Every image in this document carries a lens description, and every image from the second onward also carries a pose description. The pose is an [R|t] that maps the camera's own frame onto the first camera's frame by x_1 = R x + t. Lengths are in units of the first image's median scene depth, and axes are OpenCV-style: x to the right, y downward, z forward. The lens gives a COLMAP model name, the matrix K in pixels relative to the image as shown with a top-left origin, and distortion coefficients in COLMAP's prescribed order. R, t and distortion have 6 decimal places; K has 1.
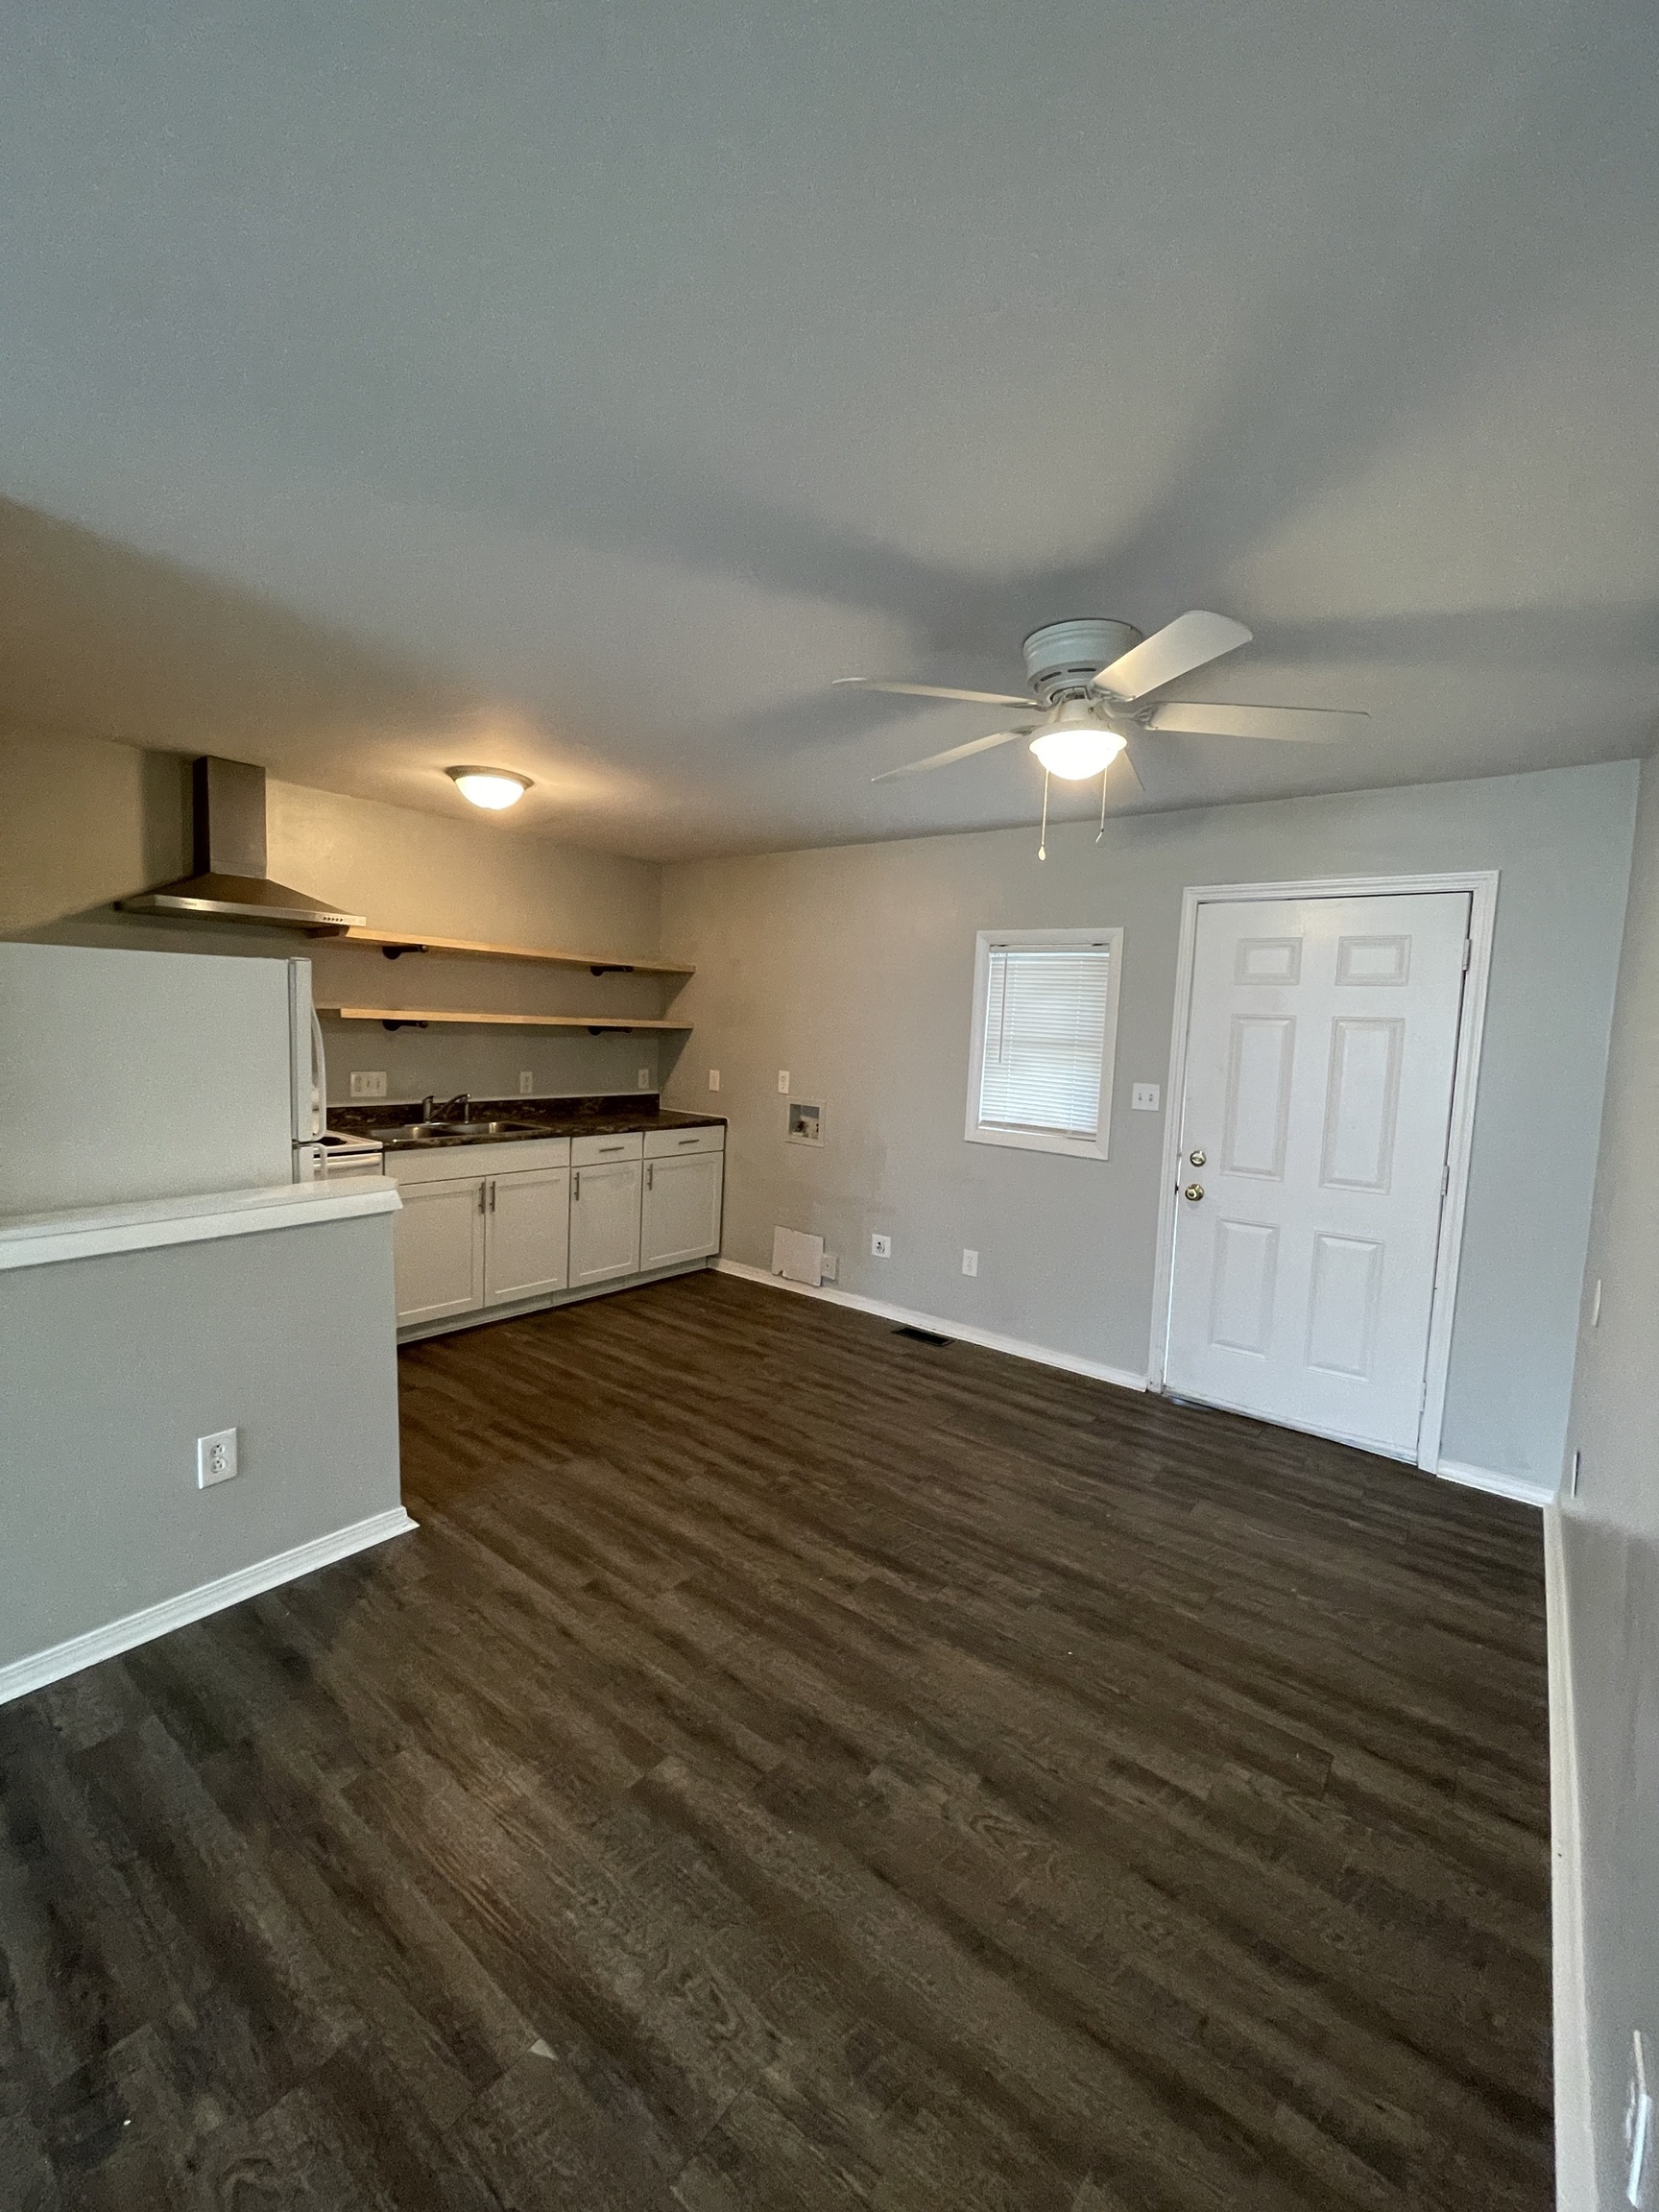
lens RADIAL K [[895.5, 0, 826.4], [0, 895.5, 1106.1], [0, 0, 1]] dist [0.003956, 0.000011]
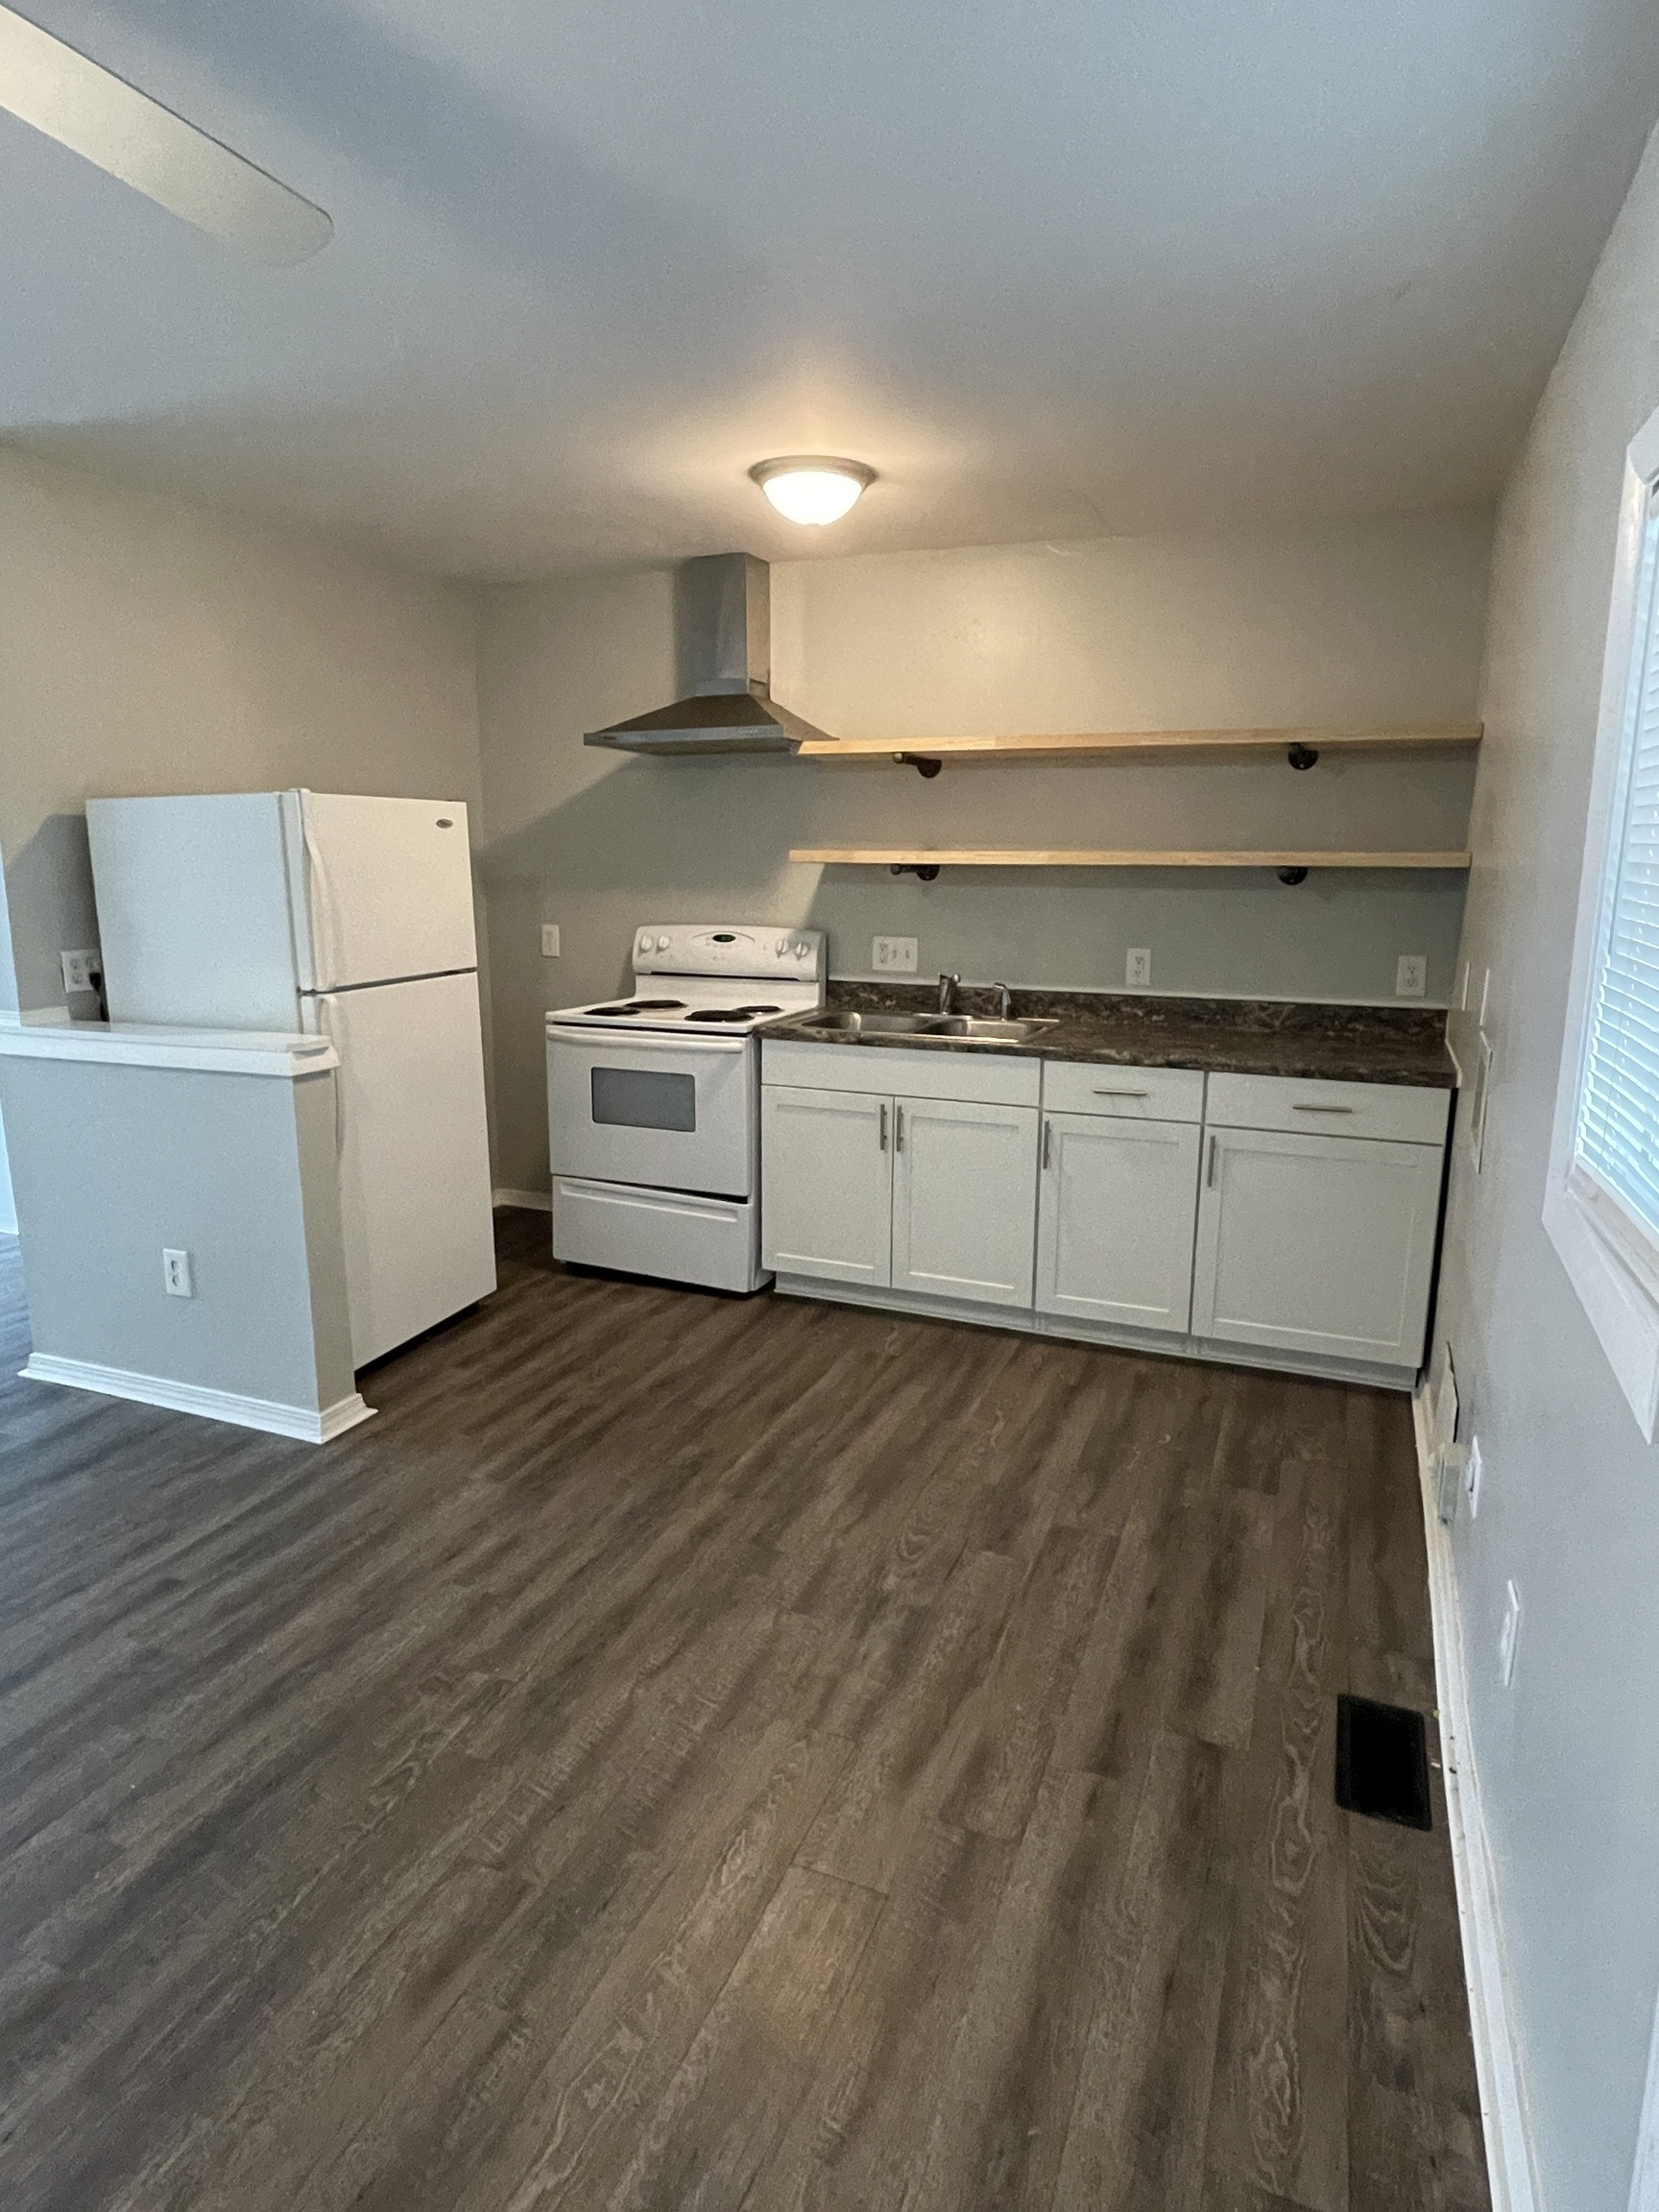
lens RADIAL K [[1241.1, 0, 828.6], [0, 1241.1, 1102.0], [0, 0, 1]] dist [0.001941, -0.003710]
pose [[0.279799, 0.149843, -0.948293, 0.490916], [-0.080479, 0.987929, 0.132360, -0.036729], [0.956679, 0.039283, 0.288481, 0.701262]]
